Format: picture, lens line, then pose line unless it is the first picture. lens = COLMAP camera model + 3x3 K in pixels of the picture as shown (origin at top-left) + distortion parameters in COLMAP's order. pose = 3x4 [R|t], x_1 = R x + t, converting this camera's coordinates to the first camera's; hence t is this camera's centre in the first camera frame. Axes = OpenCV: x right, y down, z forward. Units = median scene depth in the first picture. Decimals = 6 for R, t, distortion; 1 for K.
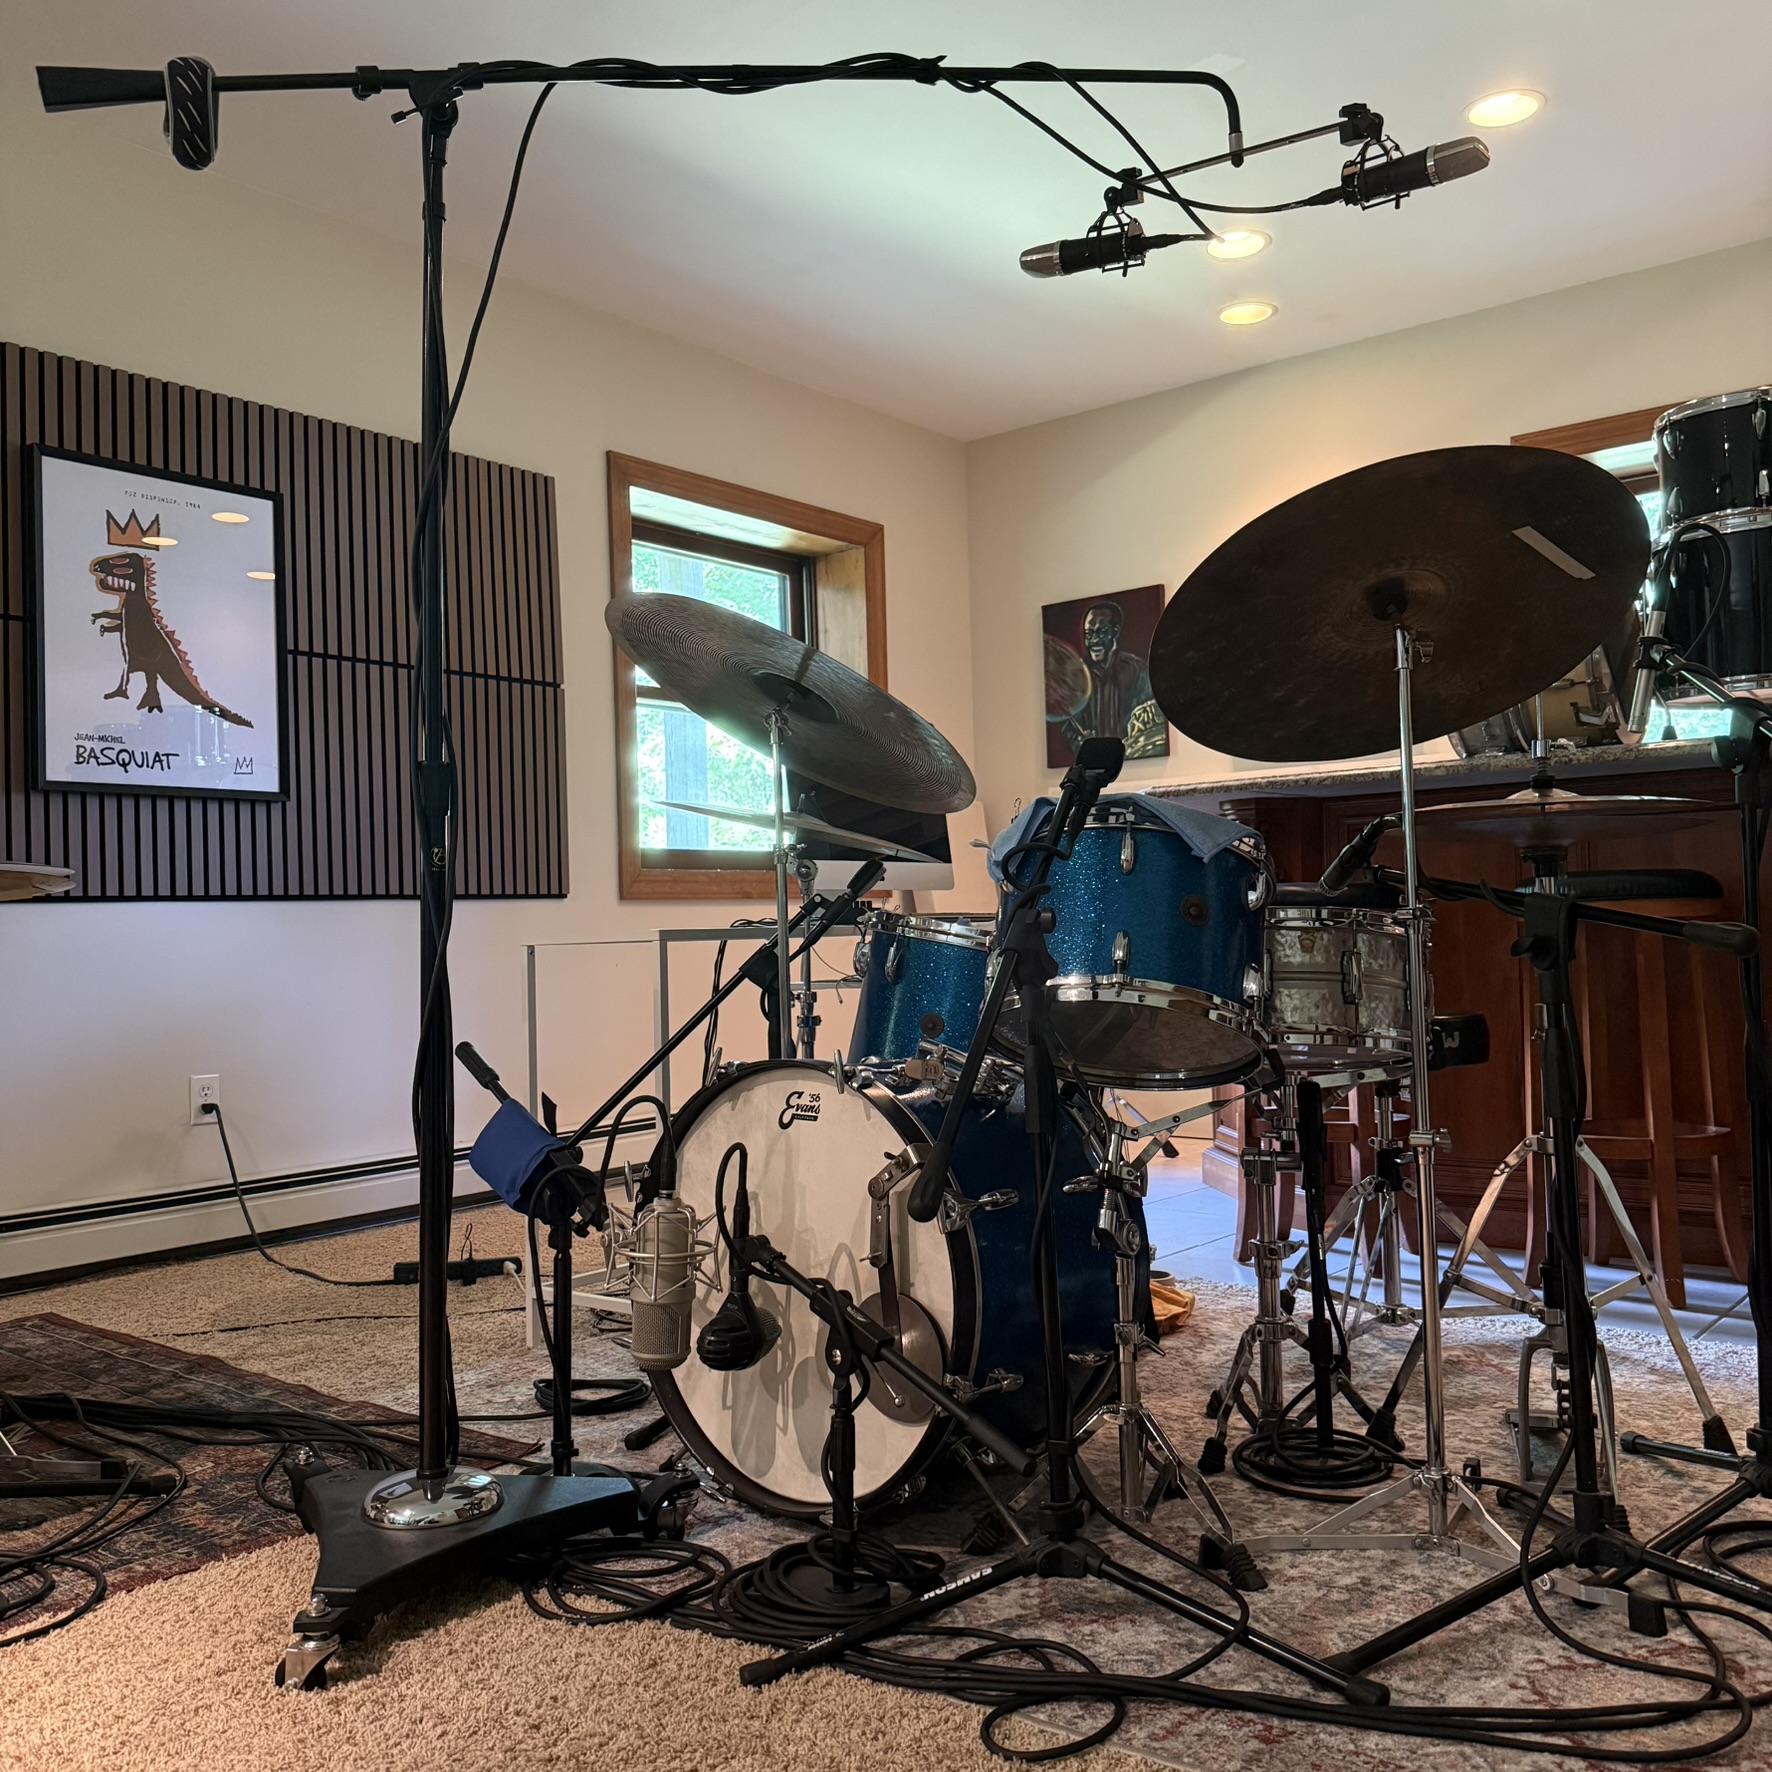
lens RADIAL K [[1633.0, 0, 881.0], [0, 1633.0, 884.7], [0, 0, 1]] dist [0.009130, 0.000000]
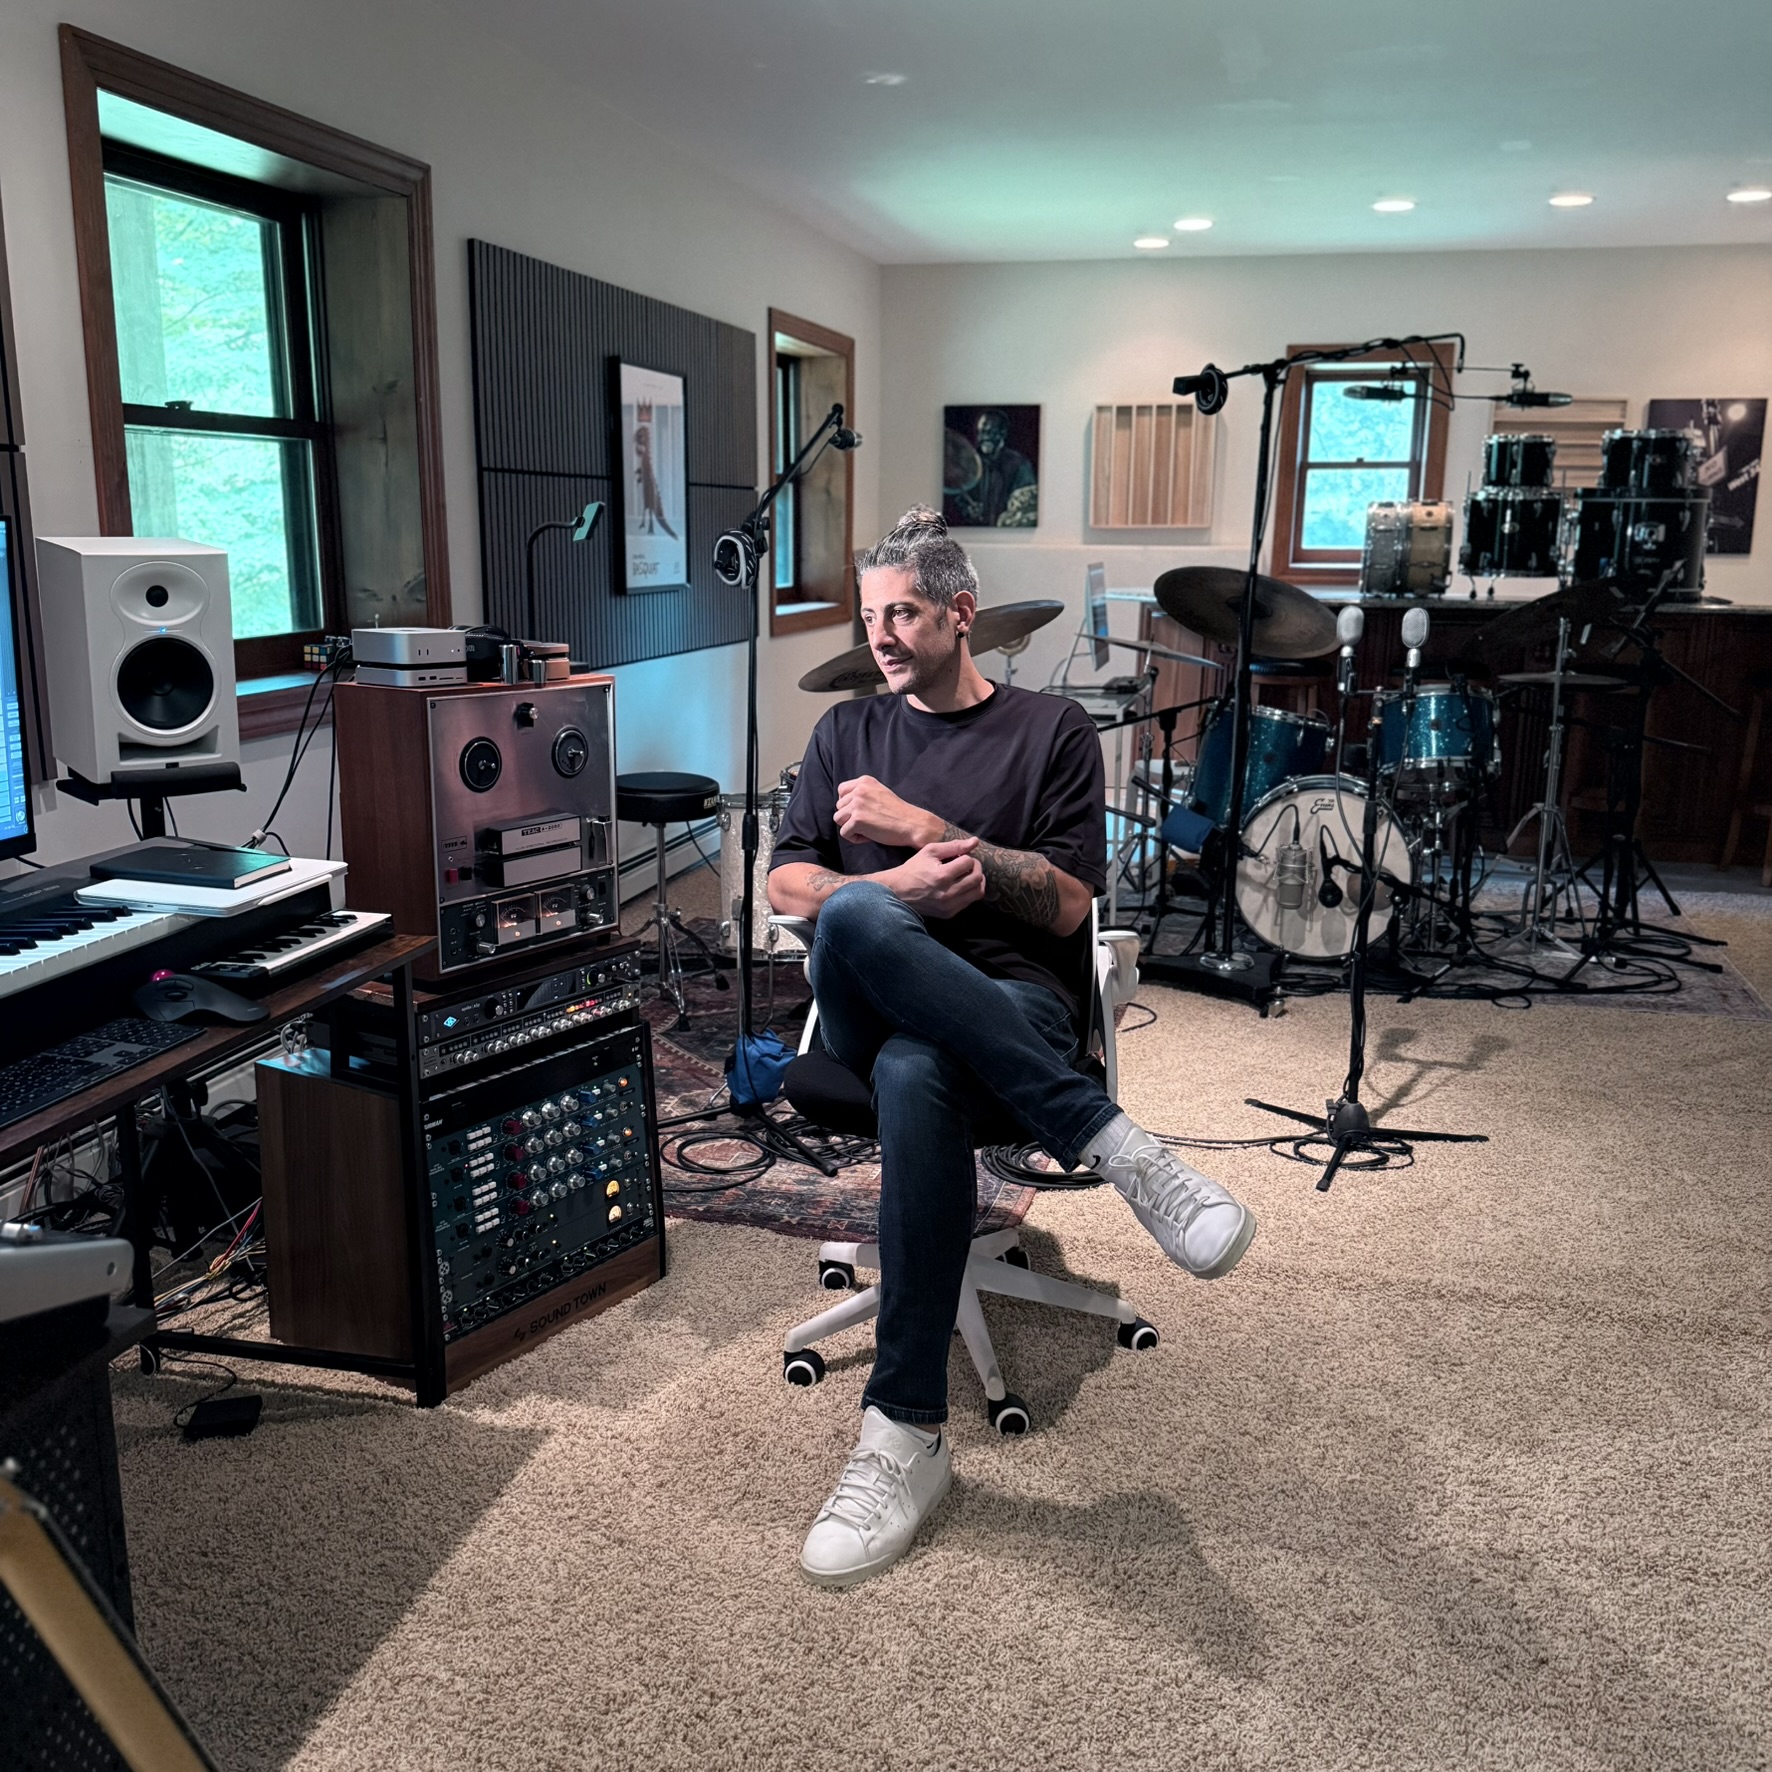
lens RADIAL K [[1633.0, 0, 887.3], [0, 1633.0, 889.3], [0, 0, 1]] dist [0.009130, 0.000000]
pose [[0.915916, -0.046100, 0.398713, -0.804425], [-0.048798, 0.973223, 0.224623, -0.127515], [-0.398392, -0.225192, 0.889141, -0.464047]]
